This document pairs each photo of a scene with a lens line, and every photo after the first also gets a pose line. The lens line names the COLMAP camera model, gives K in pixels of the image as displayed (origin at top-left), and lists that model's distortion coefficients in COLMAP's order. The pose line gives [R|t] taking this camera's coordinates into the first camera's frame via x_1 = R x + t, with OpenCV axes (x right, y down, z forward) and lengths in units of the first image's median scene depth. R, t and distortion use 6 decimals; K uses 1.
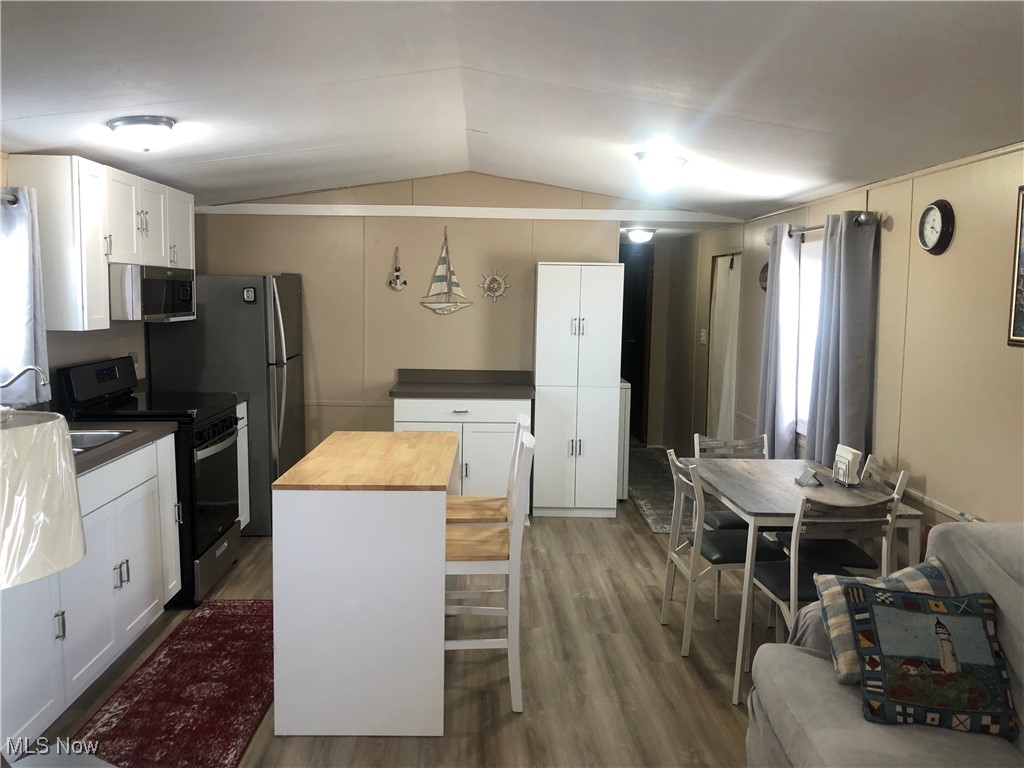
lens RADIAL K [[850.2, 0, 509.5], [0, 850.2, 379.7], [0, 0, 1]] dist [0.052302, -0.045312]
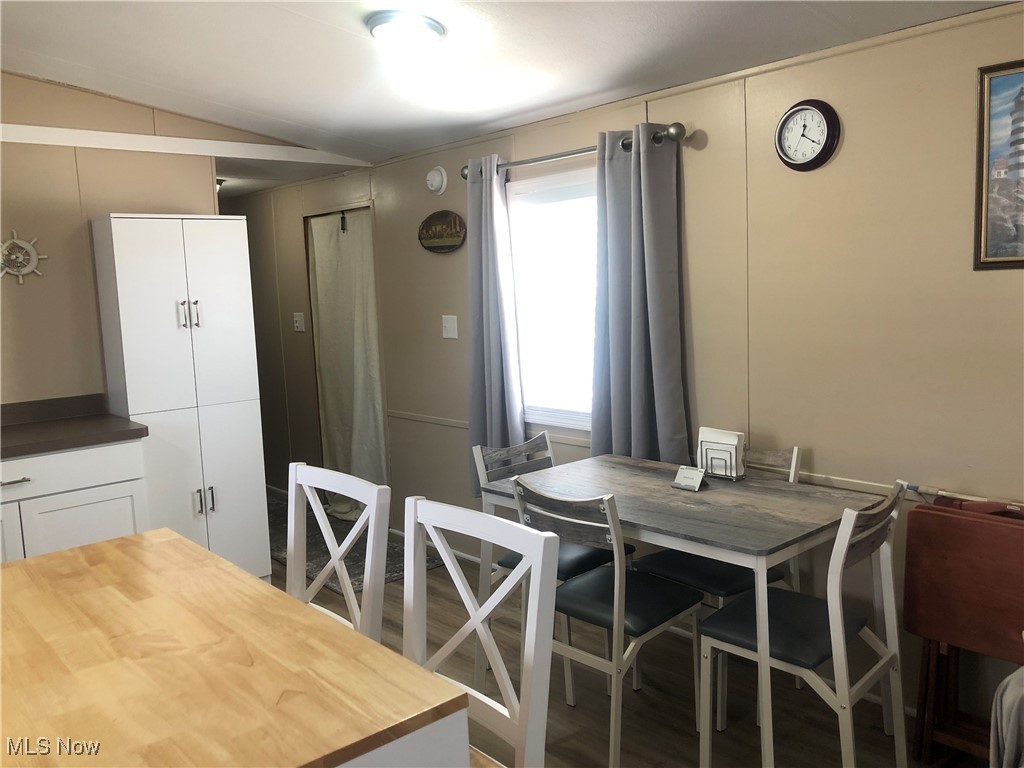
lens RADIAL K [[846.4, 0, 512.0], [0, 846.4, 384.0], [0, 0, 1]] dist [0.000539, -0.000567]
pose [[0.766446, -0.124662, 0.630095, -0.202379], [0.119413, 0.991538, 0.050919, -0.019893], [-0.631111, 0.036215, 0.774847, 0.506625]]
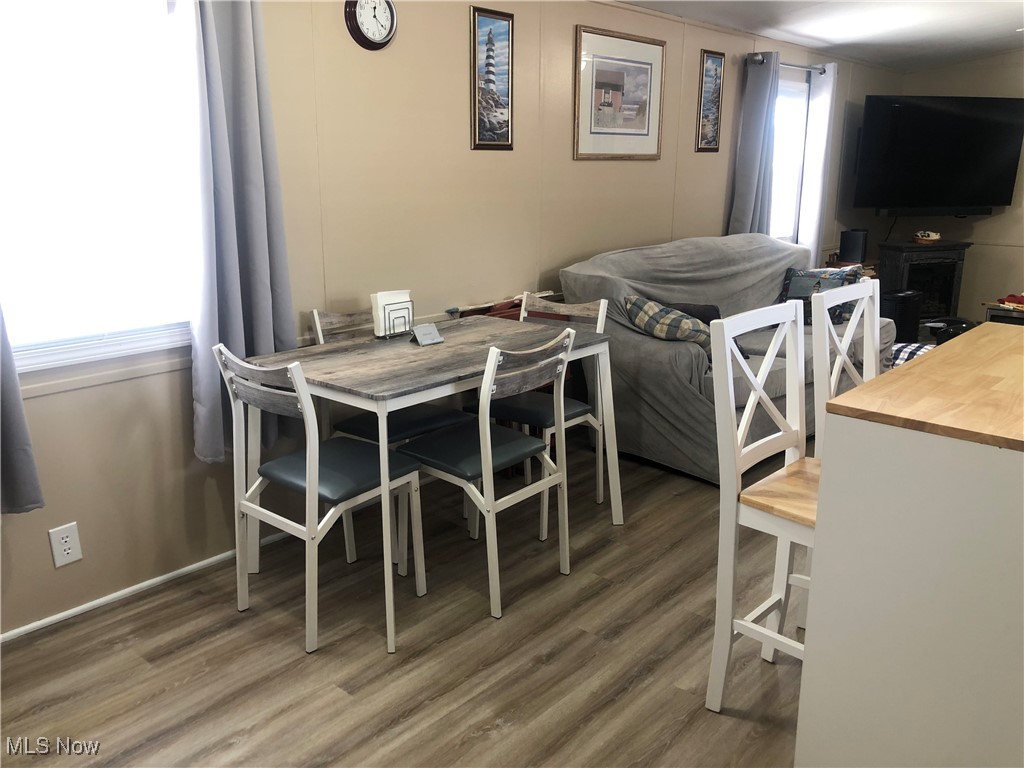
lens RADIAL K [[851.8, 0, 524.0], [0, 851.8, 373.7], [0, 0, 1]] dist [0.043442, -0.049498]
pose [[-0.733250, -0.186698, 0.653826, -0.225226], [0.049324, 0.944428, 0.324995, -0.096737], [-0.678168, 0.270552, -0.683294, 1.402055]]
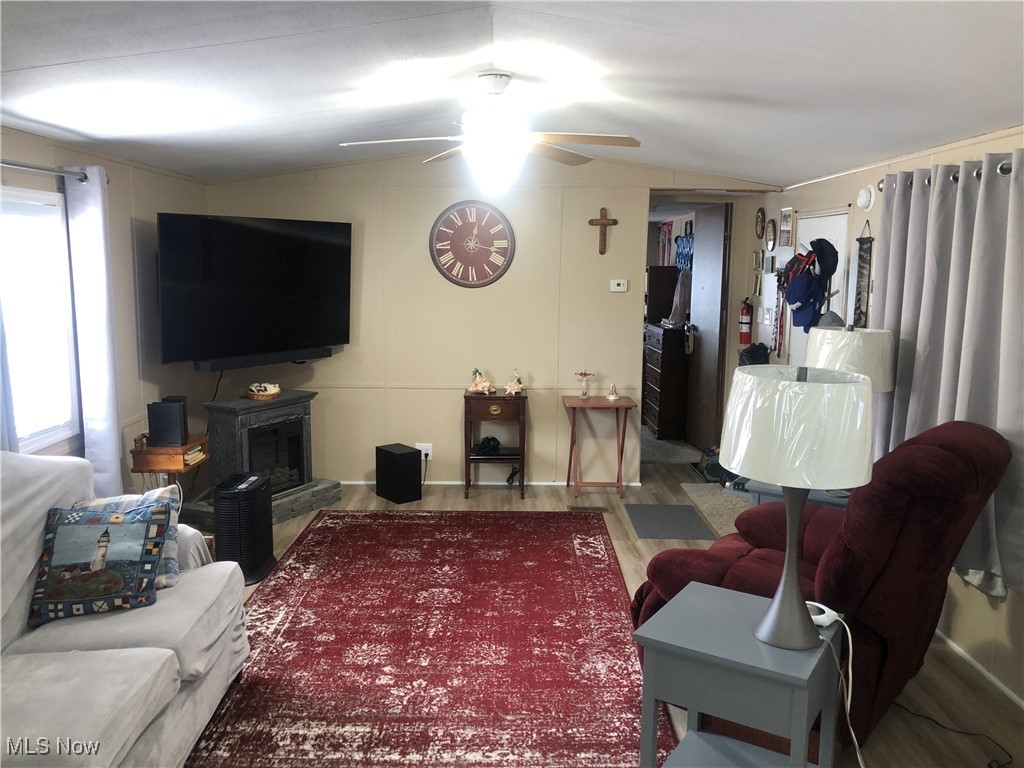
lens RADIAL K [[845.5, 0, 500.3], [0, 845.5, 387.8], [0, 0, 1]] dist [0.076174, -0.104411]
pose [[-0.998988, -0.032520, 0.031075, -0.063605], [-0.023743, 0.968017, 0.249757, -0.106032], [-0.038203, 0.248766, -0.967810, 0.911319]]
